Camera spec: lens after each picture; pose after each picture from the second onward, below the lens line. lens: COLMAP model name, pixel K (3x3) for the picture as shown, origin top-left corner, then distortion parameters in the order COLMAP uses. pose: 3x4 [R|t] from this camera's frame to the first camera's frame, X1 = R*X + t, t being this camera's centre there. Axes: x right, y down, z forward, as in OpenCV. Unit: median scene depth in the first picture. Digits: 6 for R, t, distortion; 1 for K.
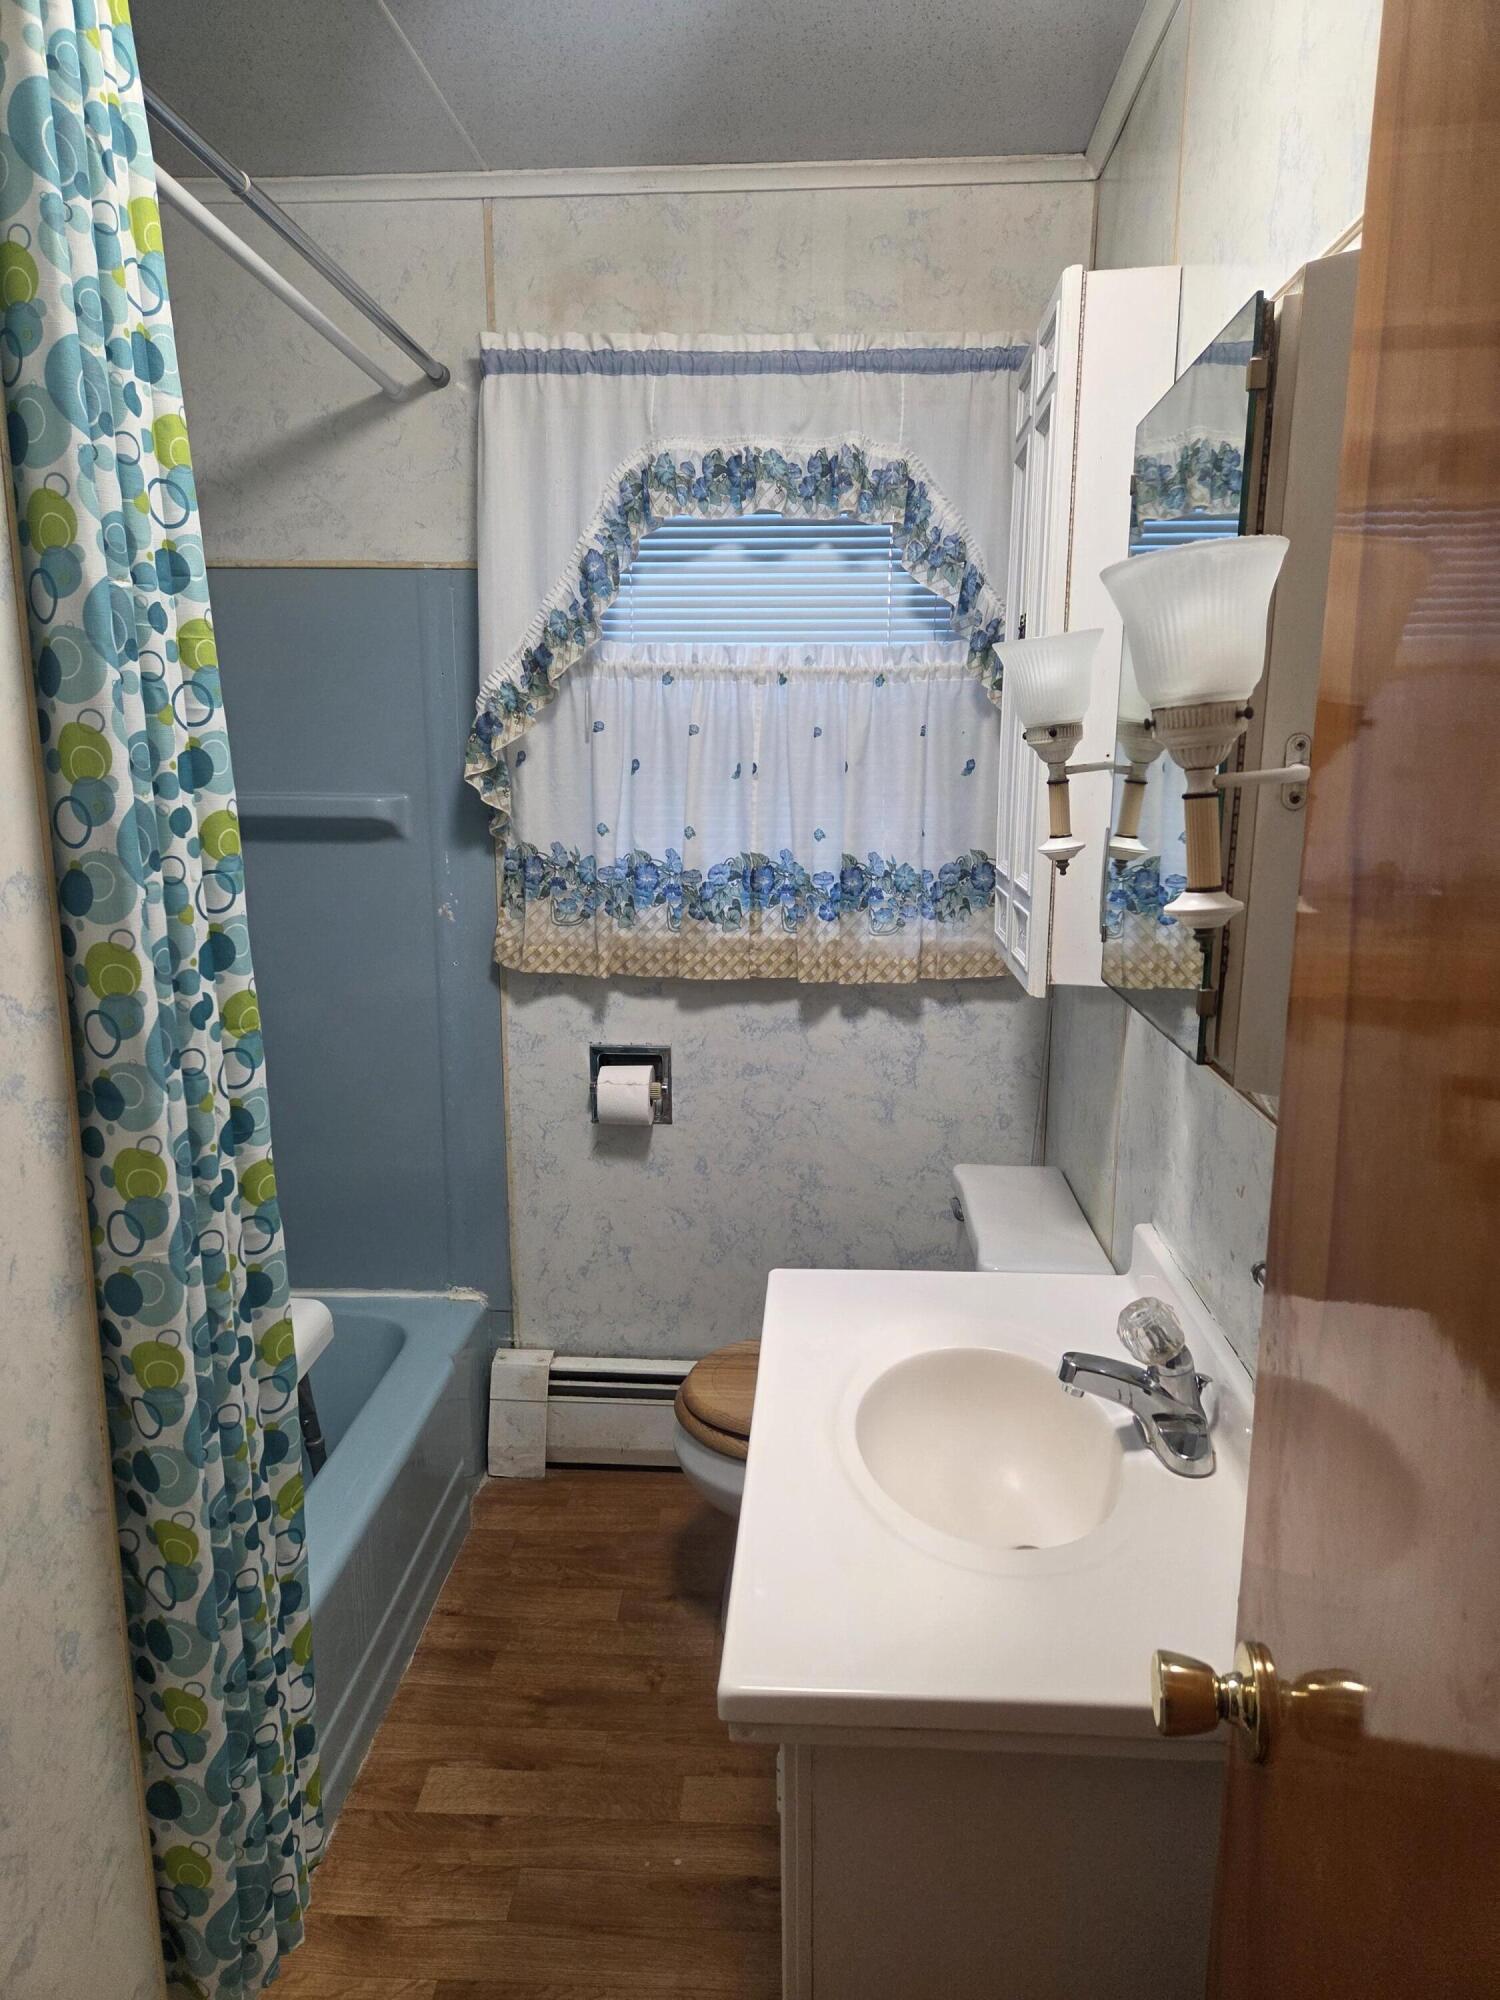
lens RADIAL K [[1350.3, 0, 754.2], [0, 1350.3, 1032.5], [0, 0, 1]] dist [0.096222, -0.075569]
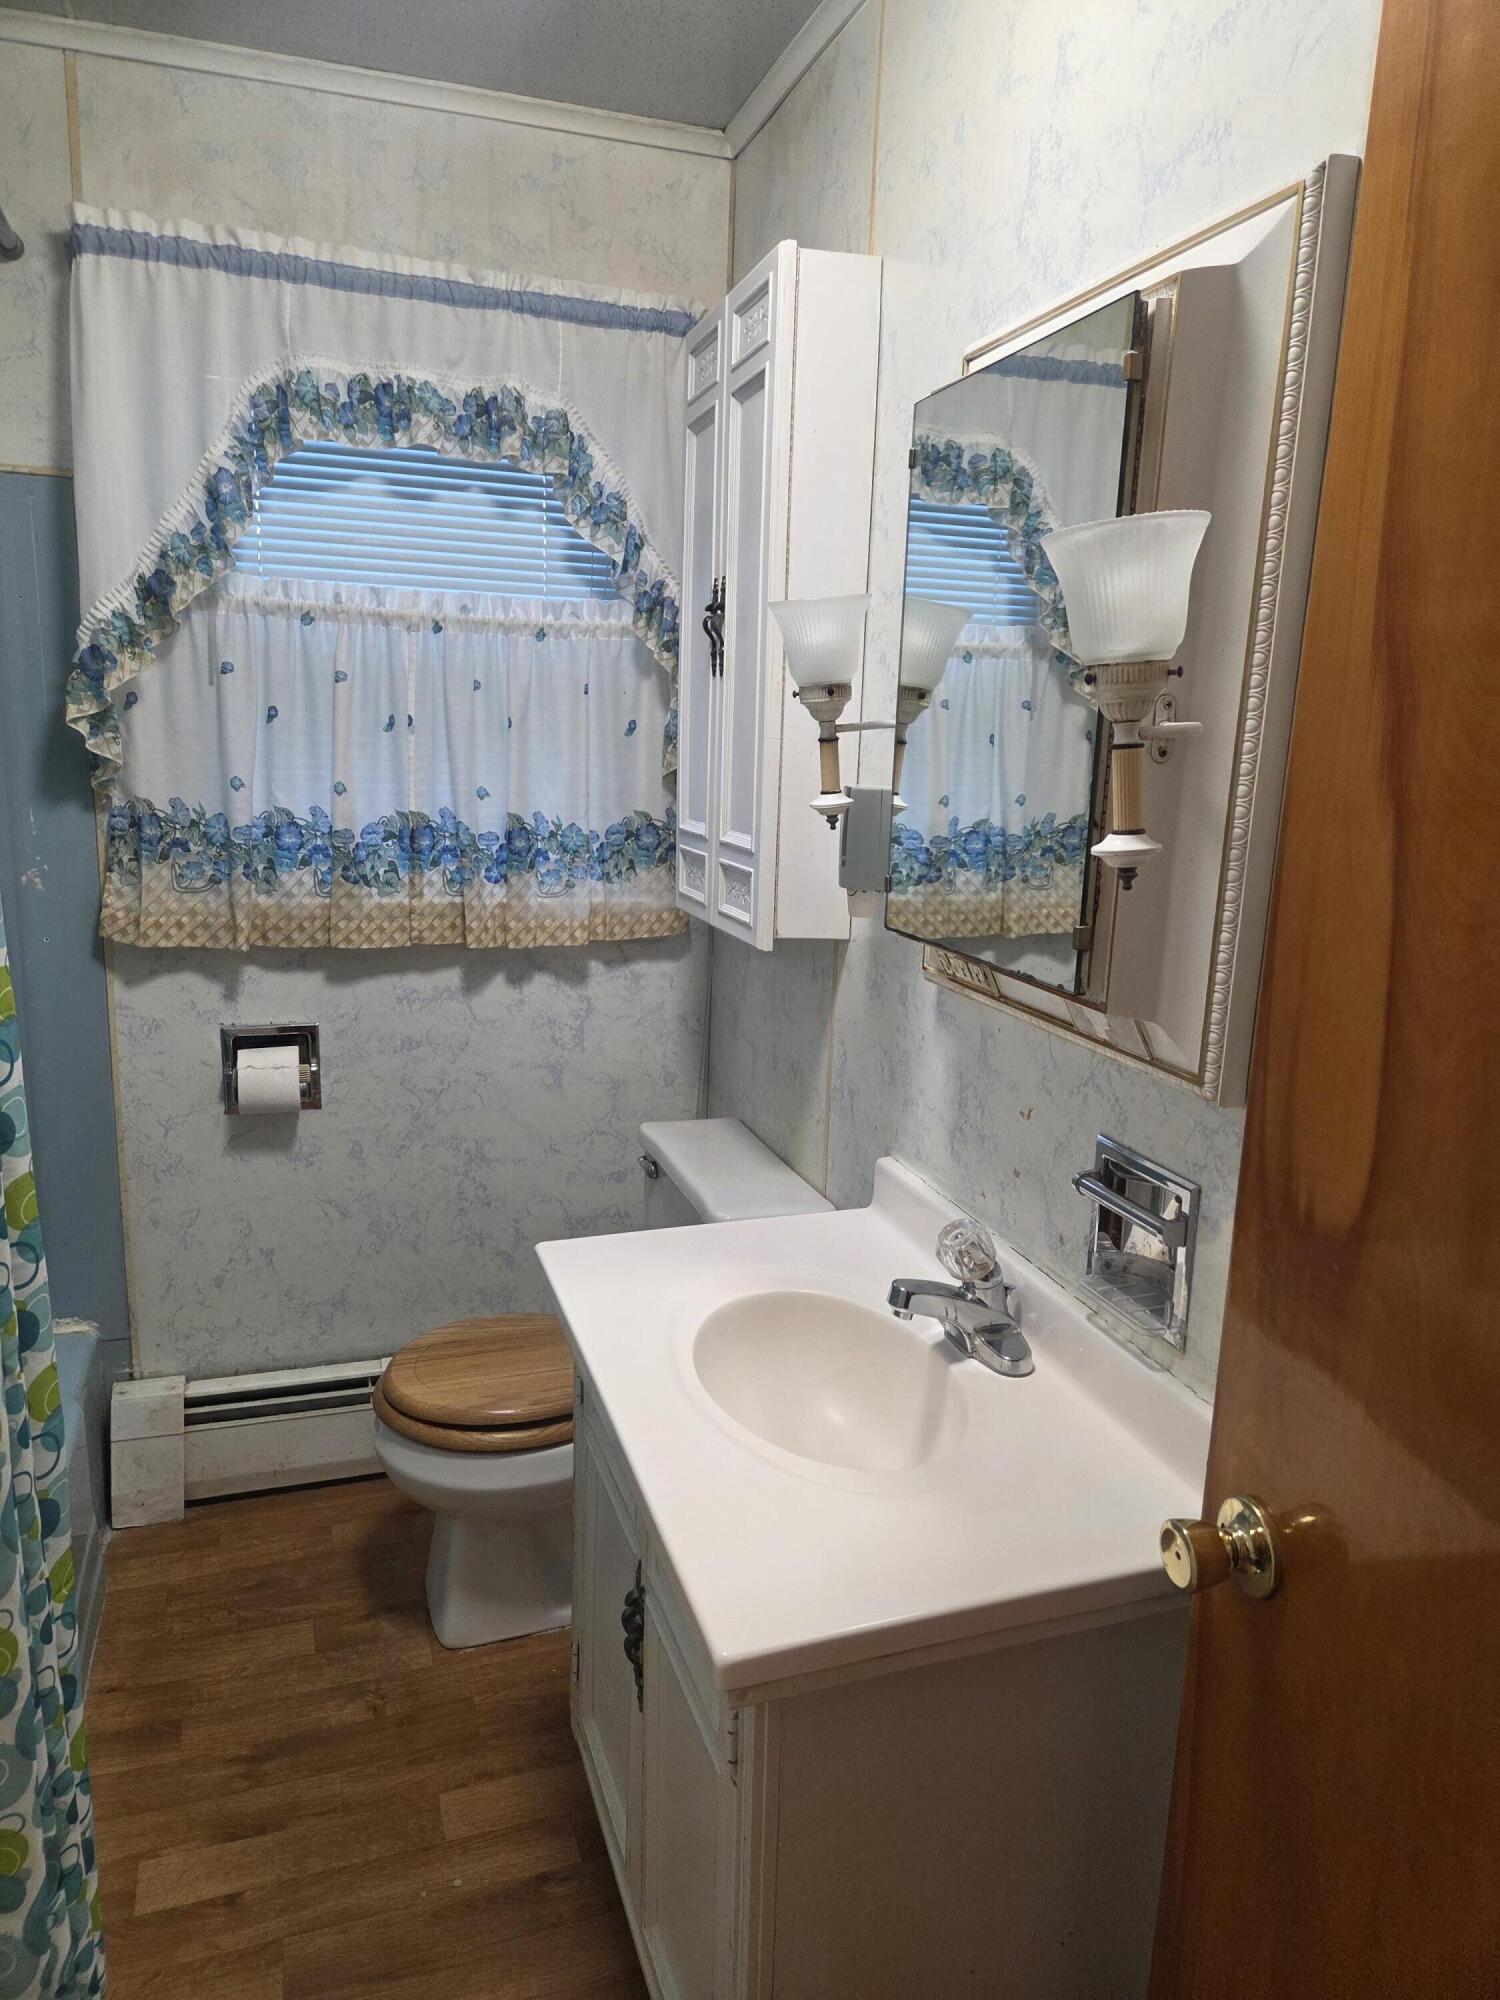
lens RADIAL K [[1350.3, 0, 764.0], [0, 1350.3, 1013.0], [0, 0, 1]] dist [0.096222, -0.075569]
pose [[0.926816, -0.053360, 0.371706, -0.141260], [0.050551, 0.998572, 0.017305, 0.002767], [-0.372099, 0.002752, 0.928189, 0.035324]]
